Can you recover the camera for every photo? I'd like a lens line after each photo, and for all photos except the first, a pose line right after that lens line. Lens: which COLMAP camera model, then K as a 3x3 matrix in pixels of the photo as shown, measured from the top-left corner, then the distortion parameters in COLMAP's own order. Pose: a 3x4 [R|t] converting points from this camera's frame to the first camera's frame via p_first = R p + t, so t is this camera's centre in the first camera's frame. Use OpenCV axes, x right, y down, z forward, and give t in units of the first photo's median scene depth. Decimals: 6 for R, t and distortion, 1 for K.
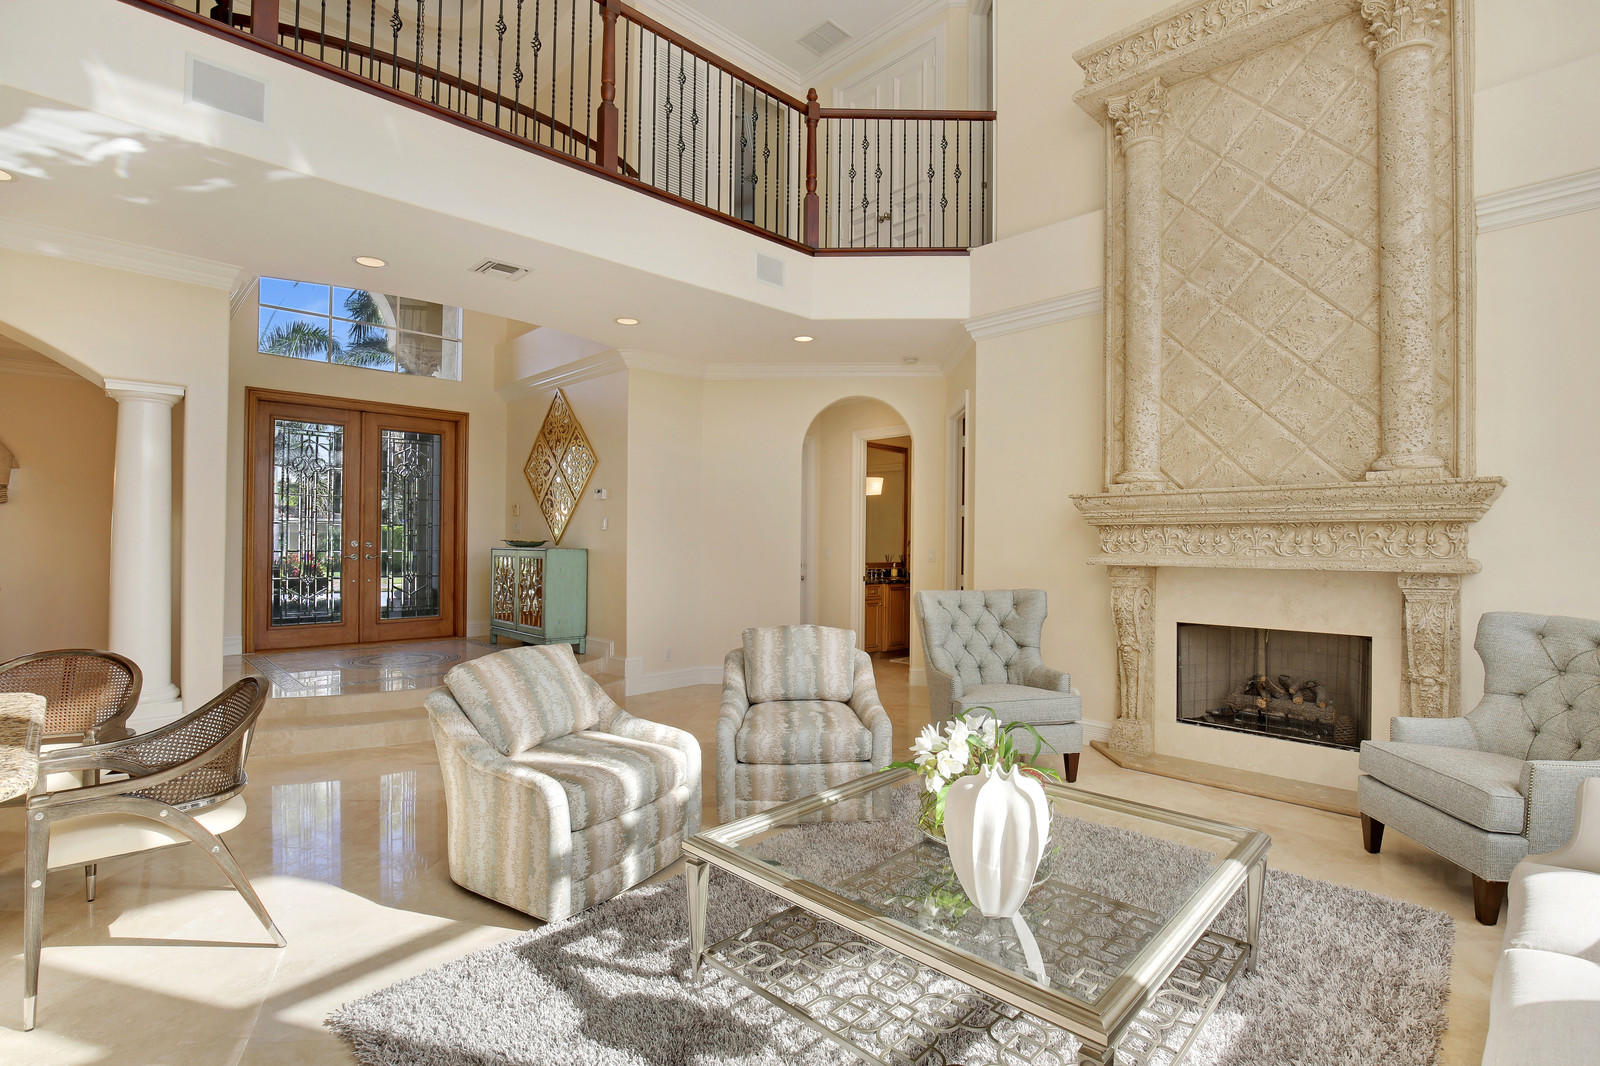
lens RADIAL K [[779.0, 0, 800.0], [0, 779.0, 533.0], [0, 0, 1]] dist [-0.001195, -0.000257]
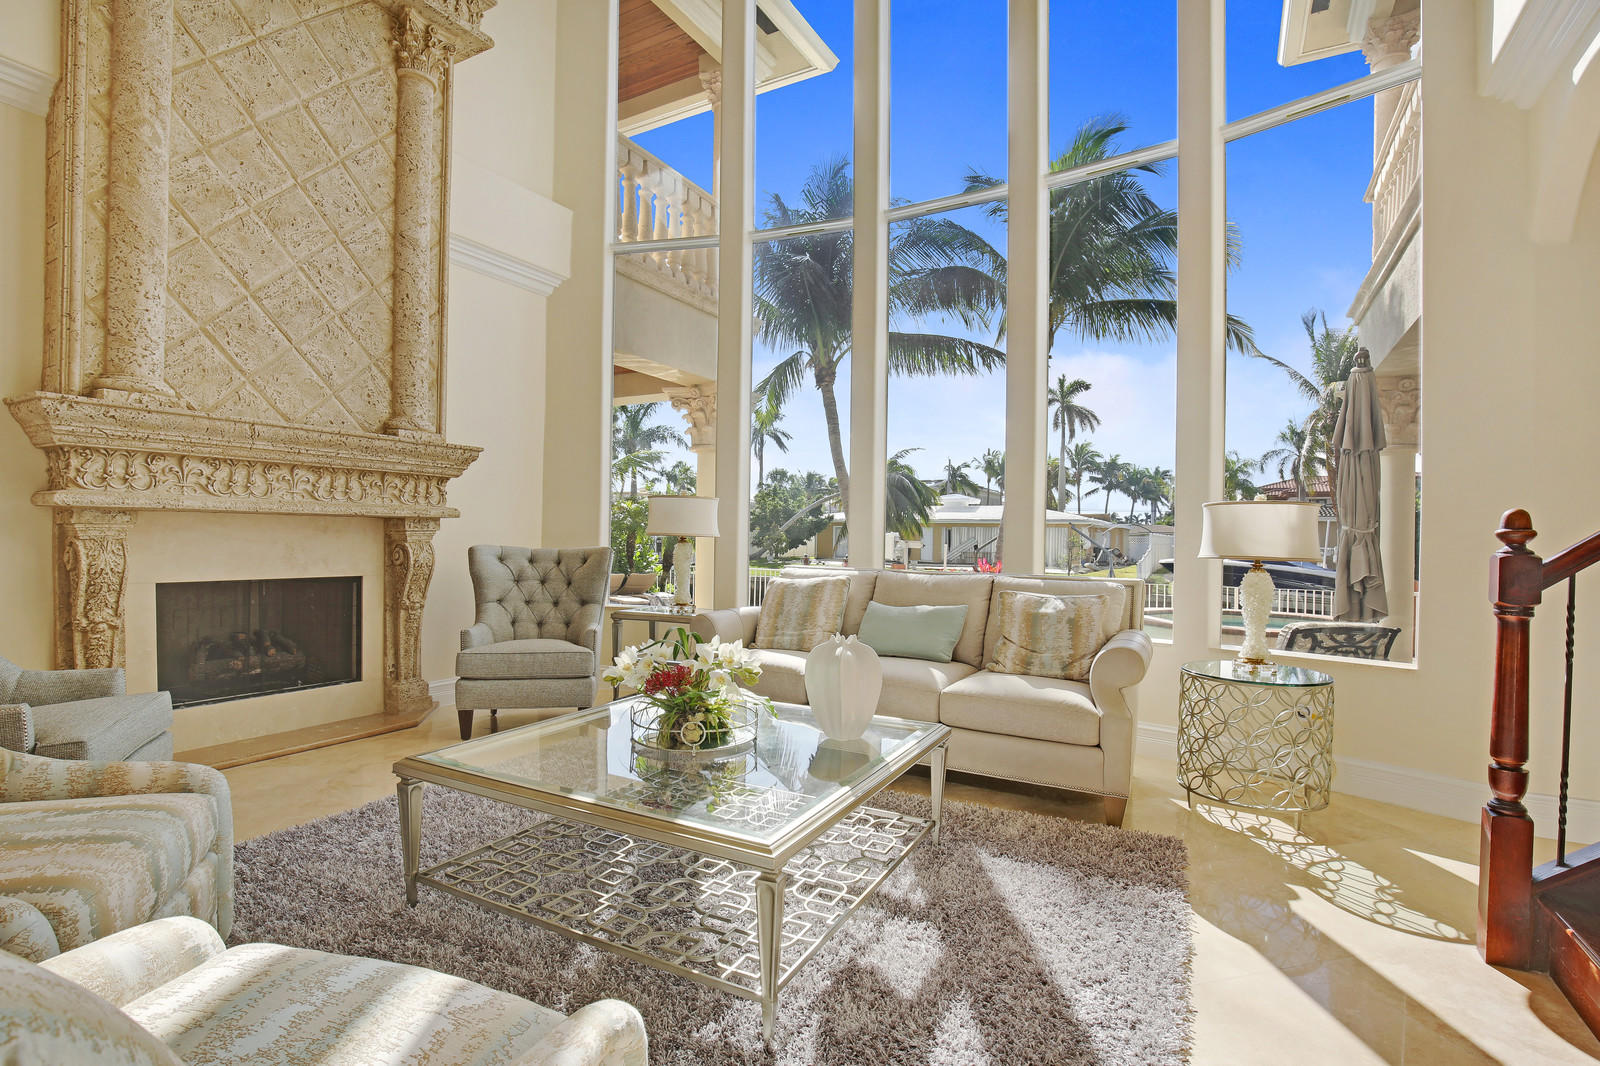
lens RADIAL K [[758.2, 0, 800.0], [0, 758.2, 533.0], [0, 0, 1]] dist [0.000326, 0.000145]
pose [[-0.259307, -0.005973, 0.965776, -0.461942], [-0.031275, 0.999508, -0.002216, 0.053561], [-0.965288, -0.030779, -0.259366, 0.664373]]
